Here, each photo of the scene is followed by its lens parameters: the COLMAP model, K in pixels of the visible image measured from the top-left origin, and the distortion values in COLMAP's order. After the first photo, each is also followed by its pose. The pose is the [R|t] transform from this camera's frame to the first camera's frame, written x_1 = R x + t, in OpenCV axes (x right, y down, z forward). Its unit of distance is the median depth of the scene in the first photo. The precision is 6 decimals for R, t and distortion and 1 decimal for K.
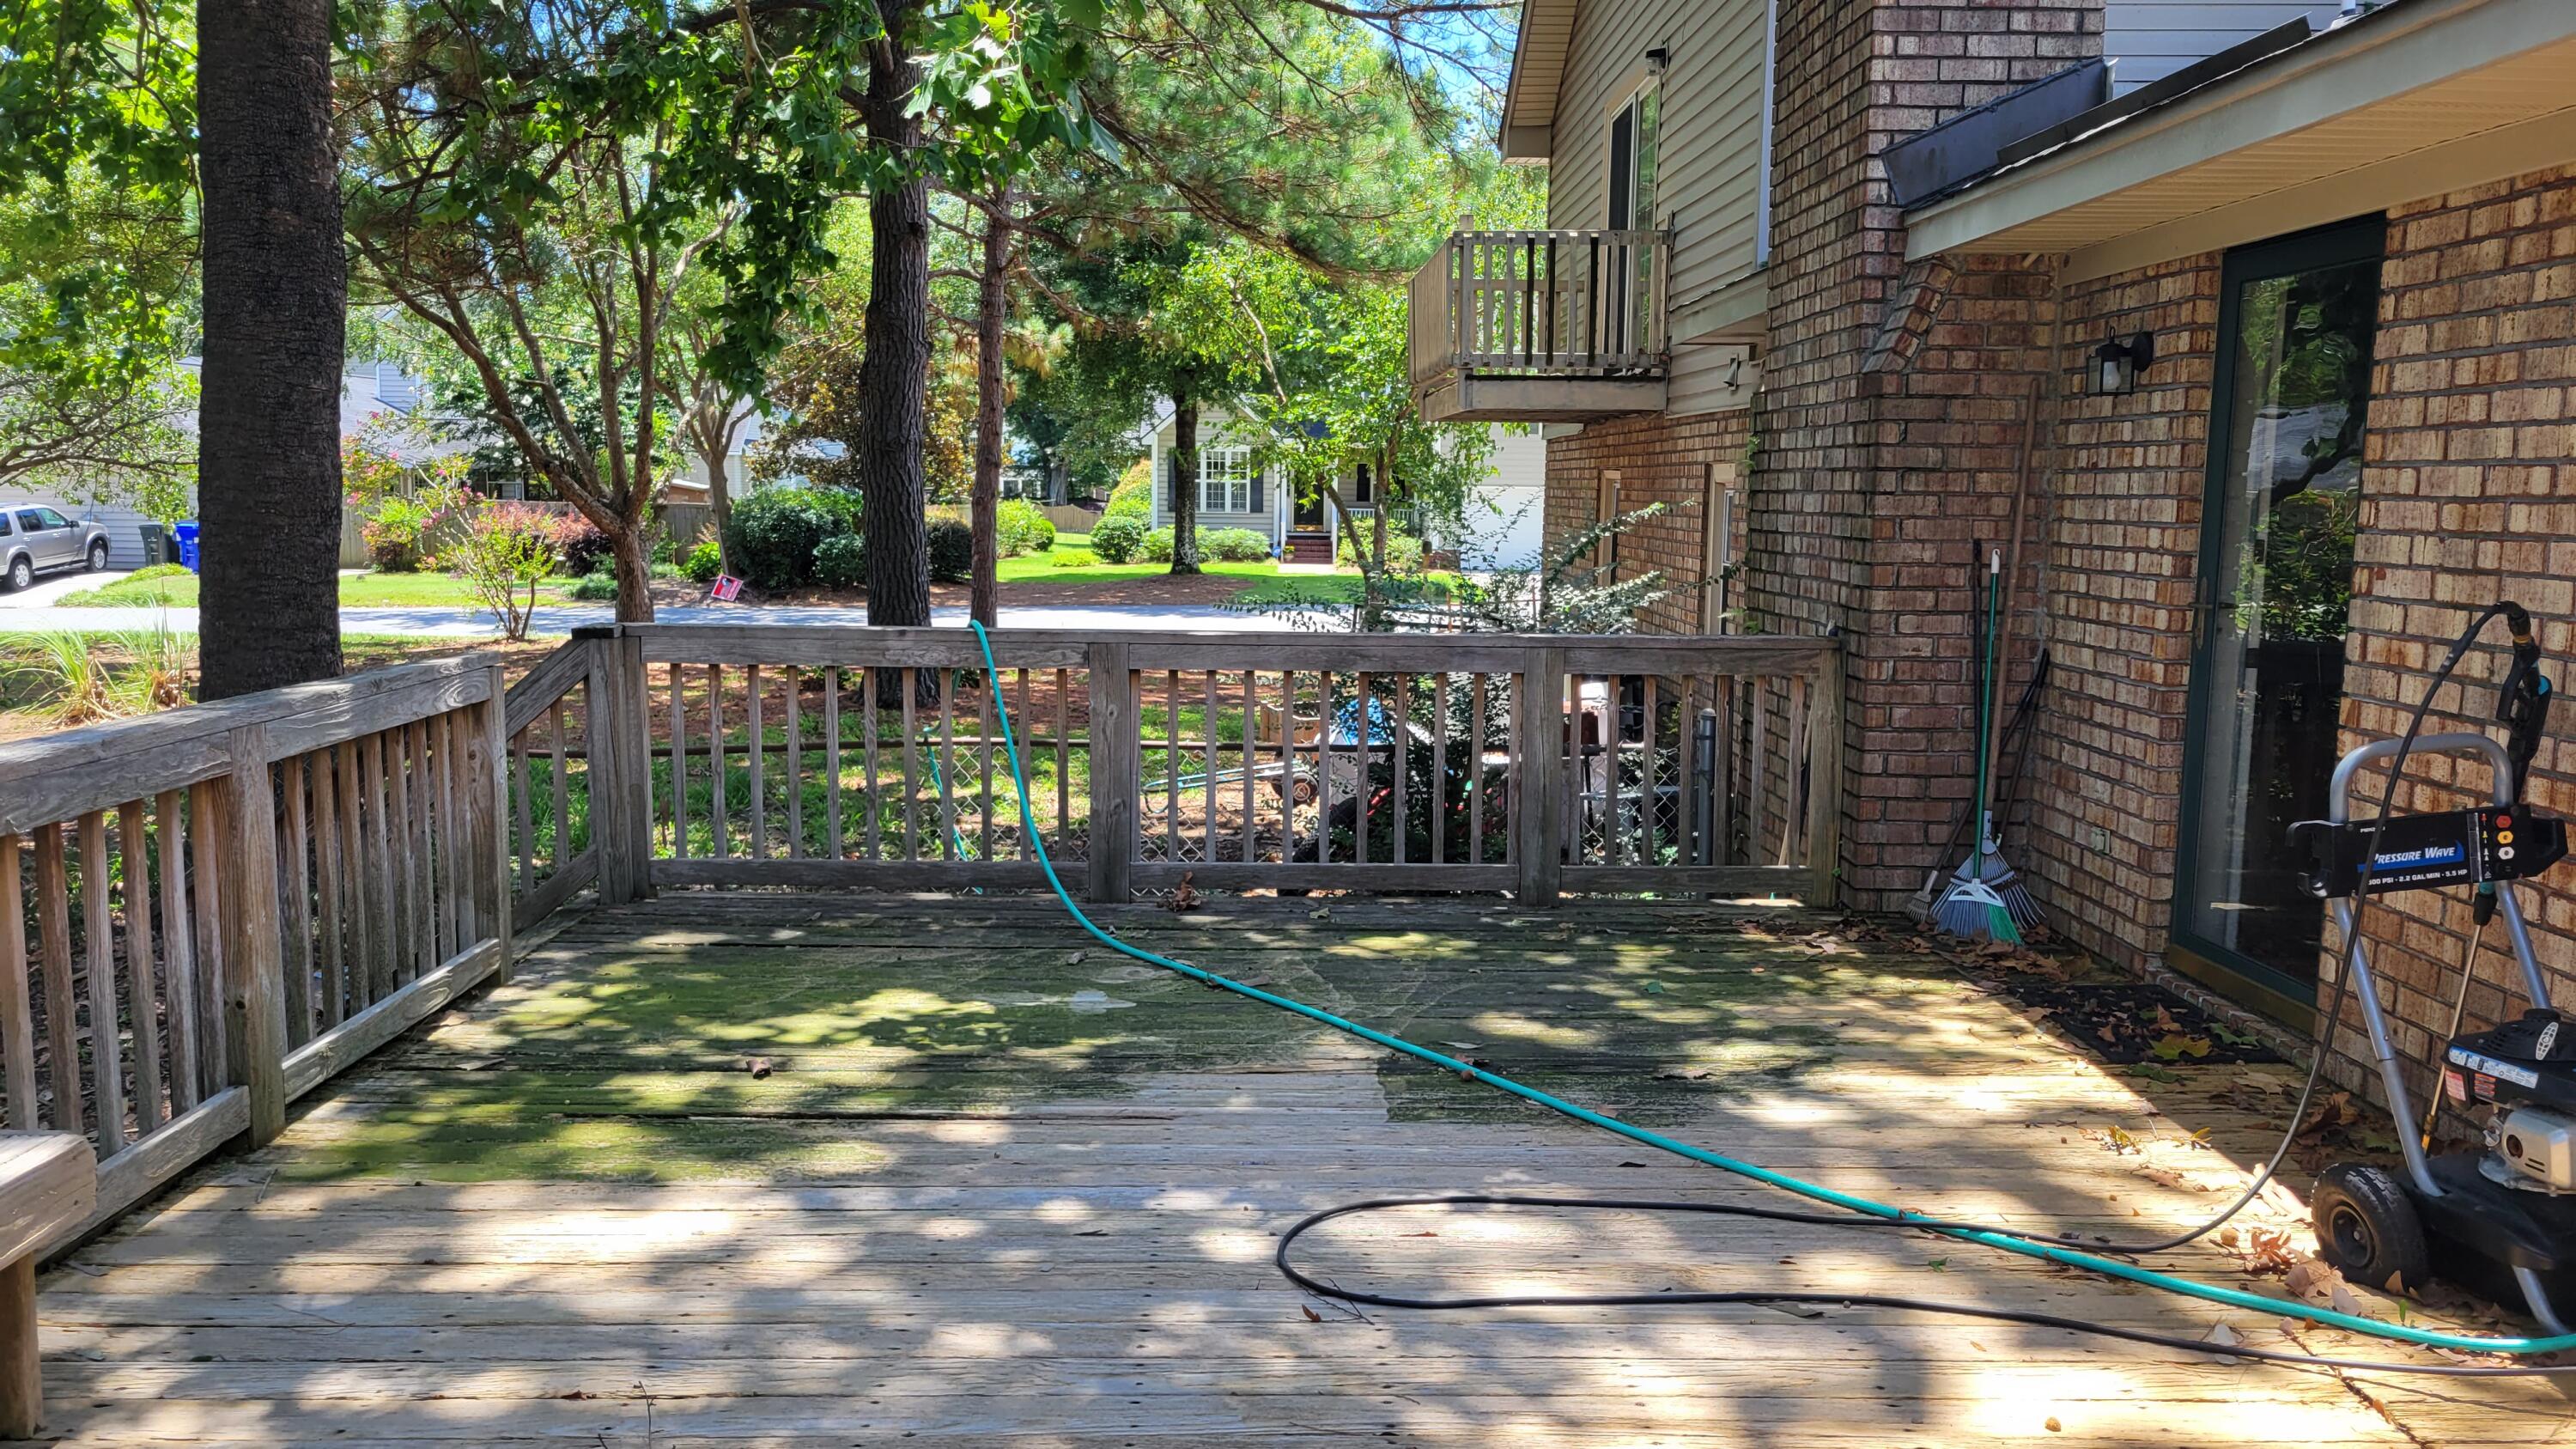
lens RADIAL K [[1960.0, 0, 1304.6], [0, 1960.0, 779.0], [0, 0, 1]] dist [0.048484, -0.030269]
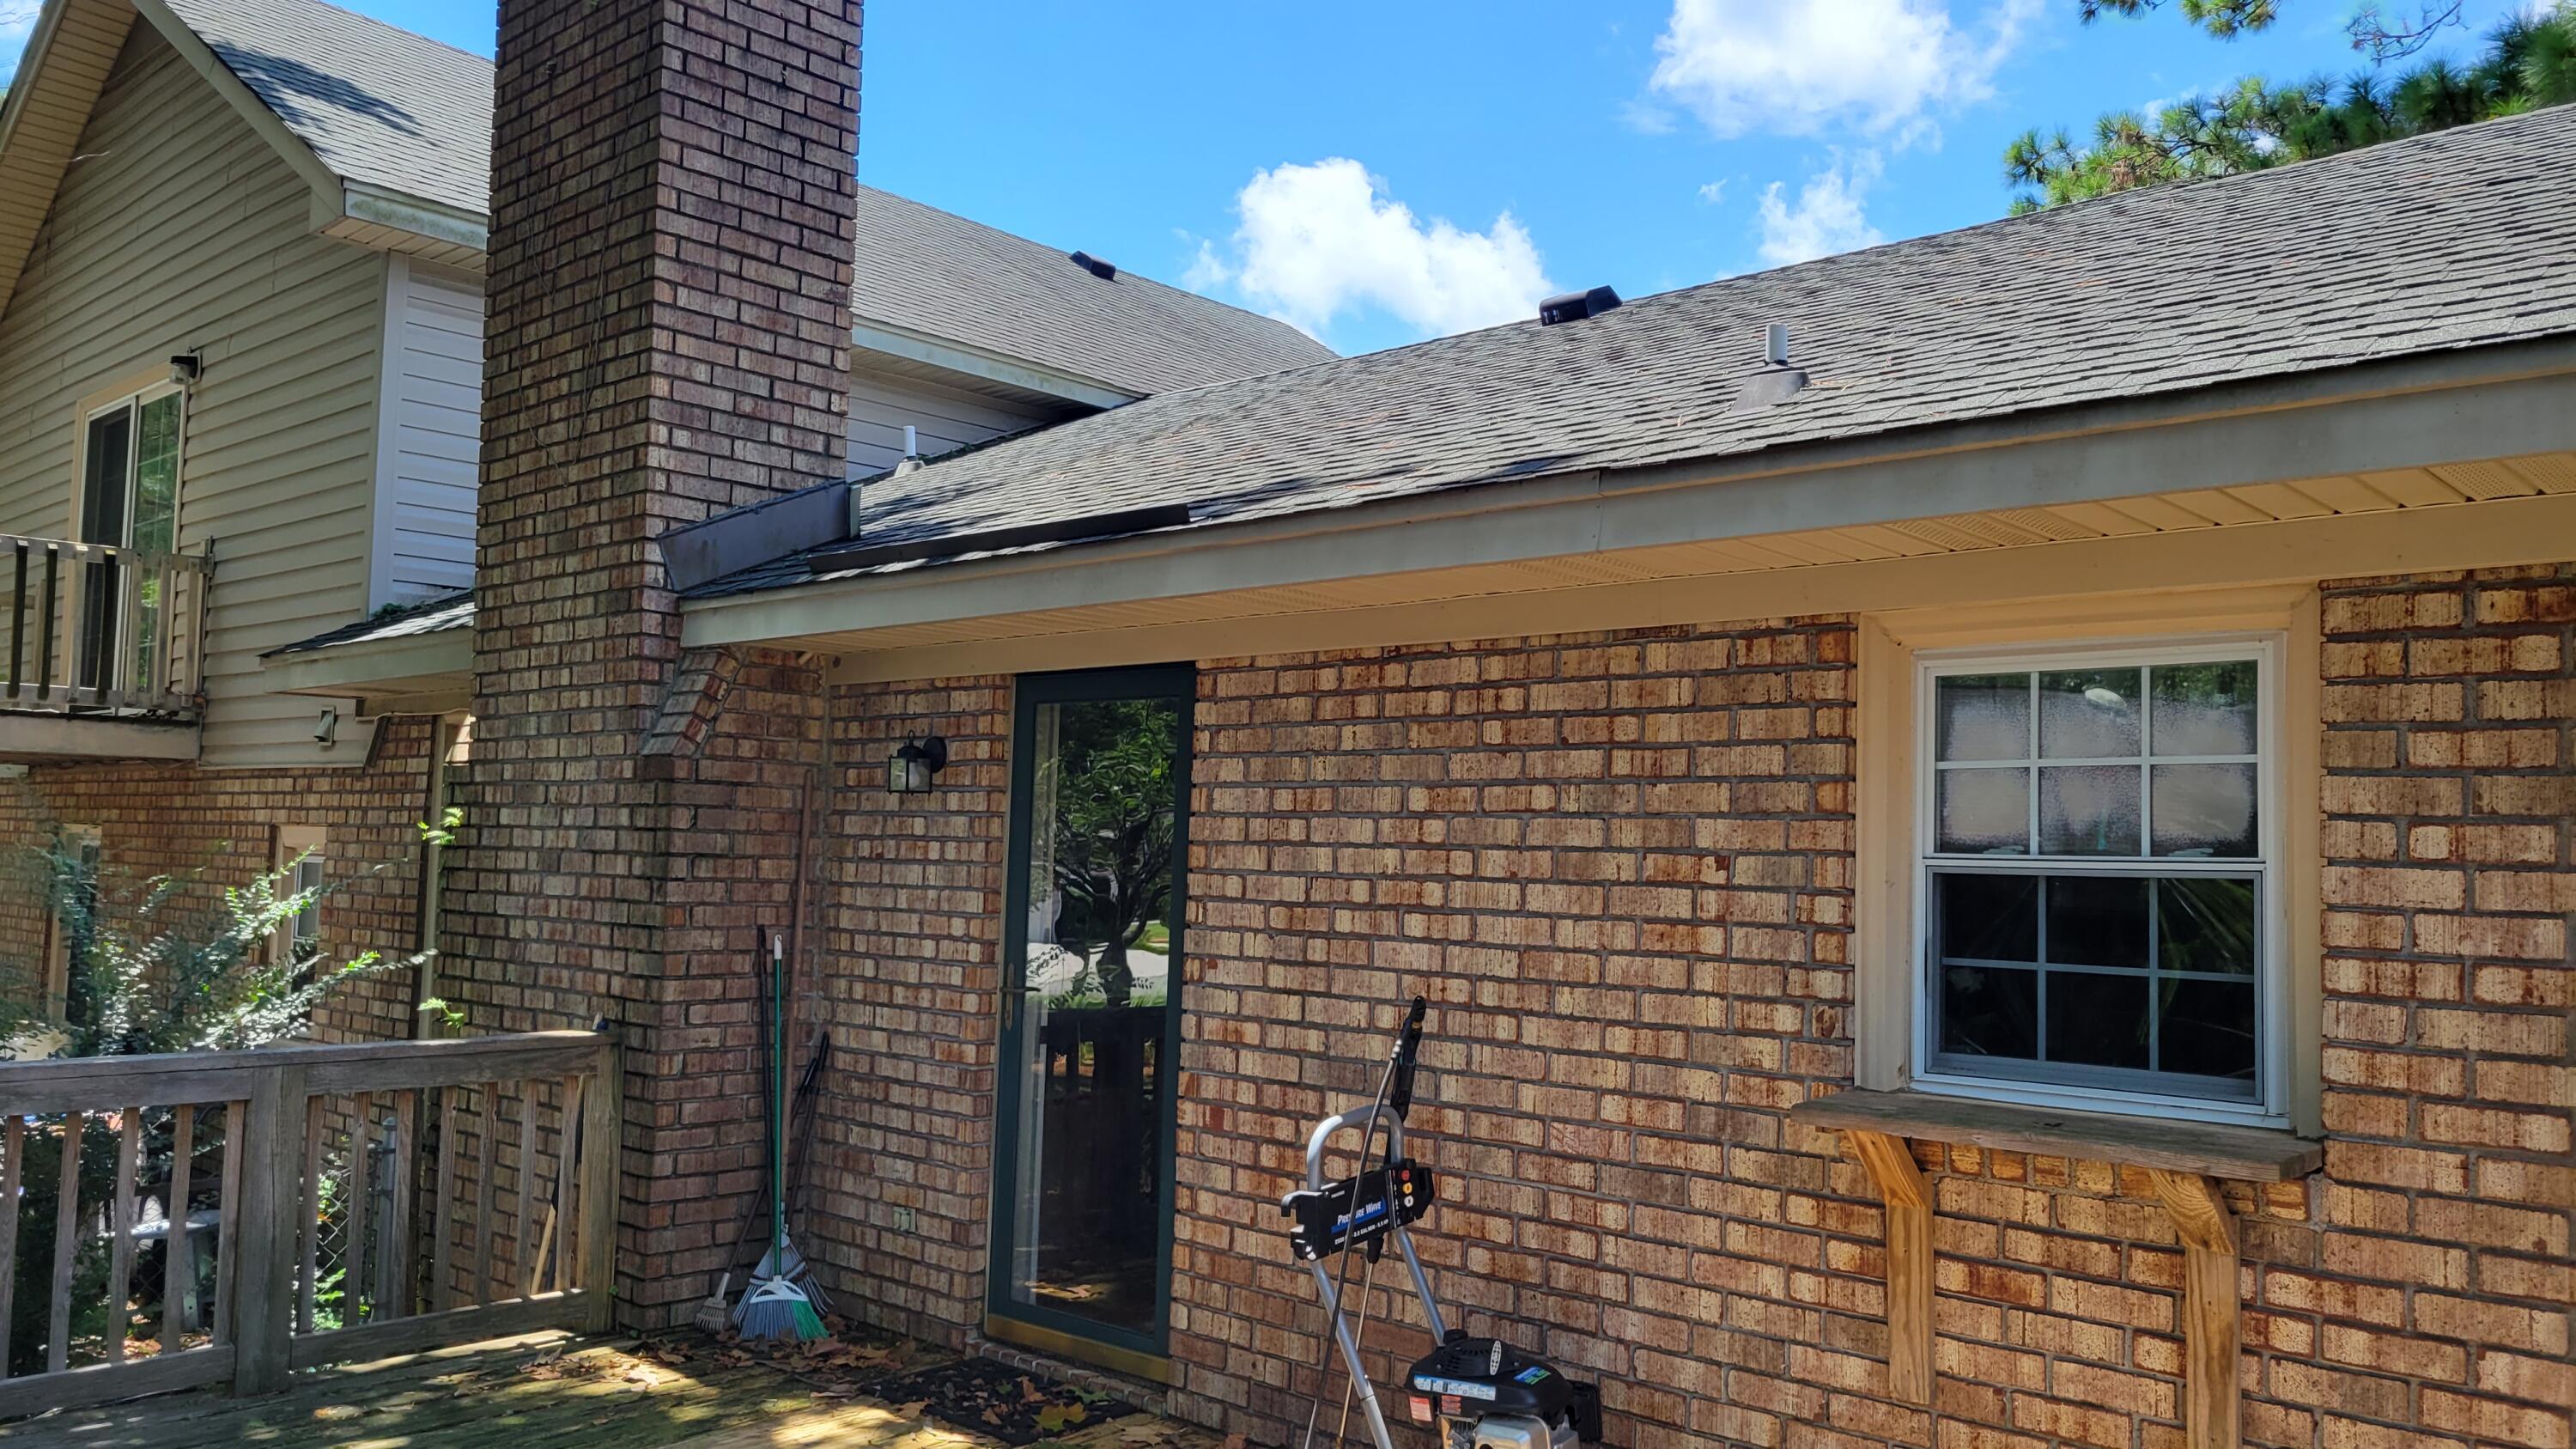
lens RADIAL K [[1960.0, 0, 1304.6], [0, 1960.0, 779.0], [0, 0, 1]] dist [0.048484, -0.030269]
pose [[0.682979, 0.037791, 0.729459, -0.212213], [0.087107, 0.987320, -0.132706, -0.041821], [-0.725225, 0.154177, 0.671028, 0.132975]]
